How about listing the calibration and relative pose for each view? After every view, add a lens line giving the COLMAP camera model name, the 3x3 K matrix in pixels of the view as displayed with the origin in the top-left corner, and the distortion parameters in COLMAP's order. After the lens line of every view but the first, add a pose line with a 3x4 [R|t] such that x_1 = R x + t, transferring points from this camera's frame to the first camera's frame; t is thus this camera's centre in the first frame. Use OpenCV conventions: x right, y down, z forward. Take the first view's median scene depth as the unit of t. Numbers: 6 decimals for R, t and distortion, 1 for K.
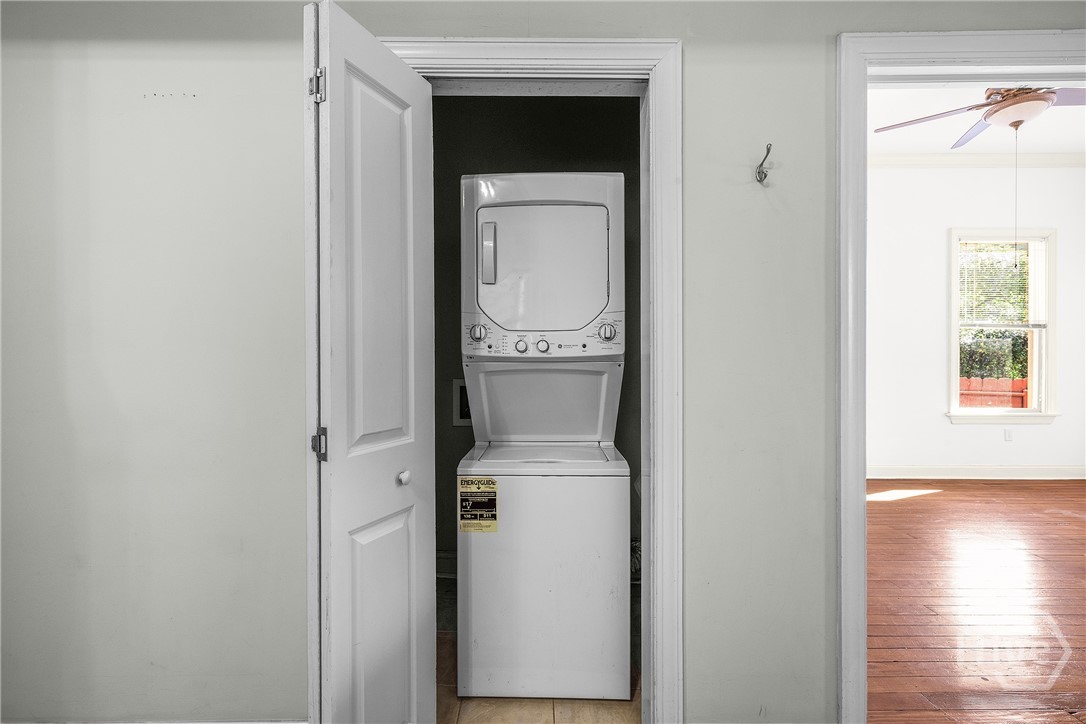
lens RADIAL K [[458.4, 0, 537.8], [0, 458.4, 356.9], [0, 0, 1]] dist [0.001304, 0.000249]
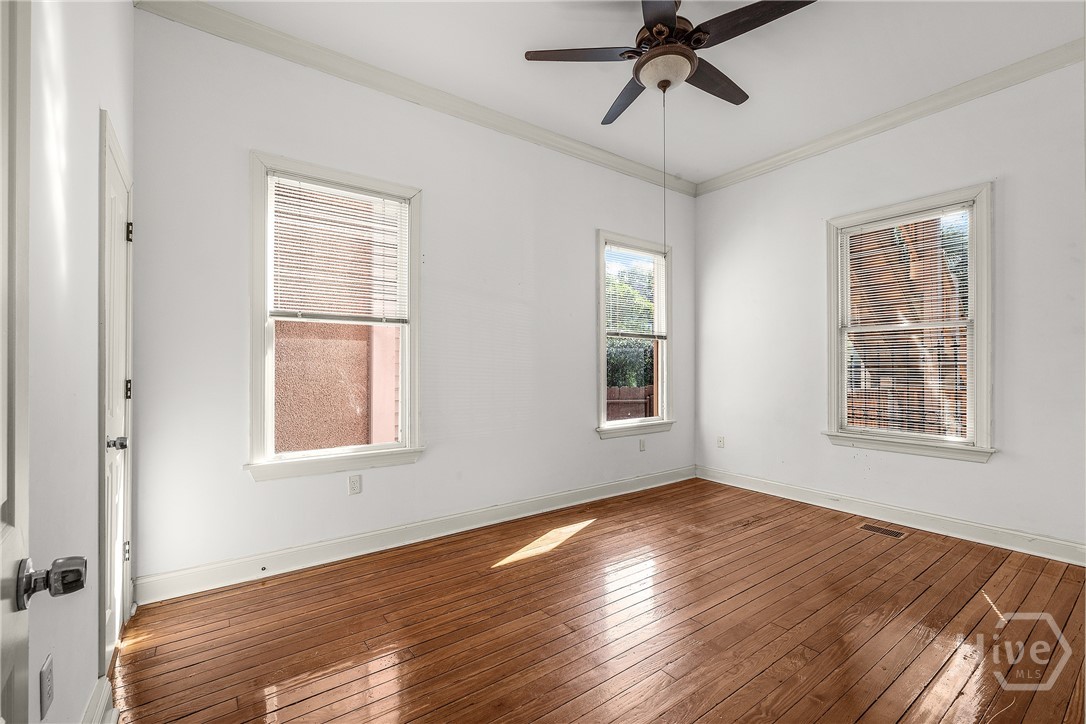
lens RADIAL K [[461.7, 0, 536.5], [0, 461.7, 357.1], [0, 0, 1]] dist [0.000788, -0.000059]
pose [[0.814970, 0.008156, 0.579446, 0.254870], [0.004196, 0.999792, -0.019973, -0.002118], [-0.579488, 0.018709, 0.814766, 0.313980]]
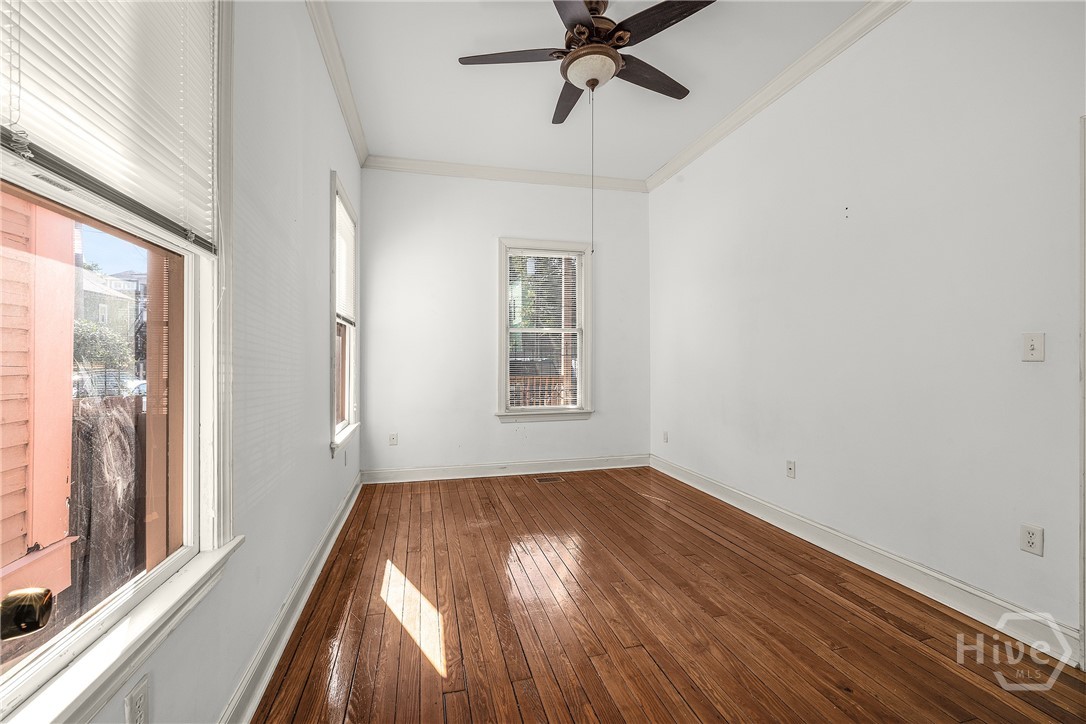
lens RADIAL K [[461.7, 0, 536.5], [0, 461.7, 357.1], [0, 0, 1]] dist [0.000788, -0.000059]
pose [[-0.244827, 0.003520, 0.969560, 0.165587], [0.005527, 0.999982, -0.002235, -0.001420], [-0.969551, 0.004812, -0.244842, 0.882865]]
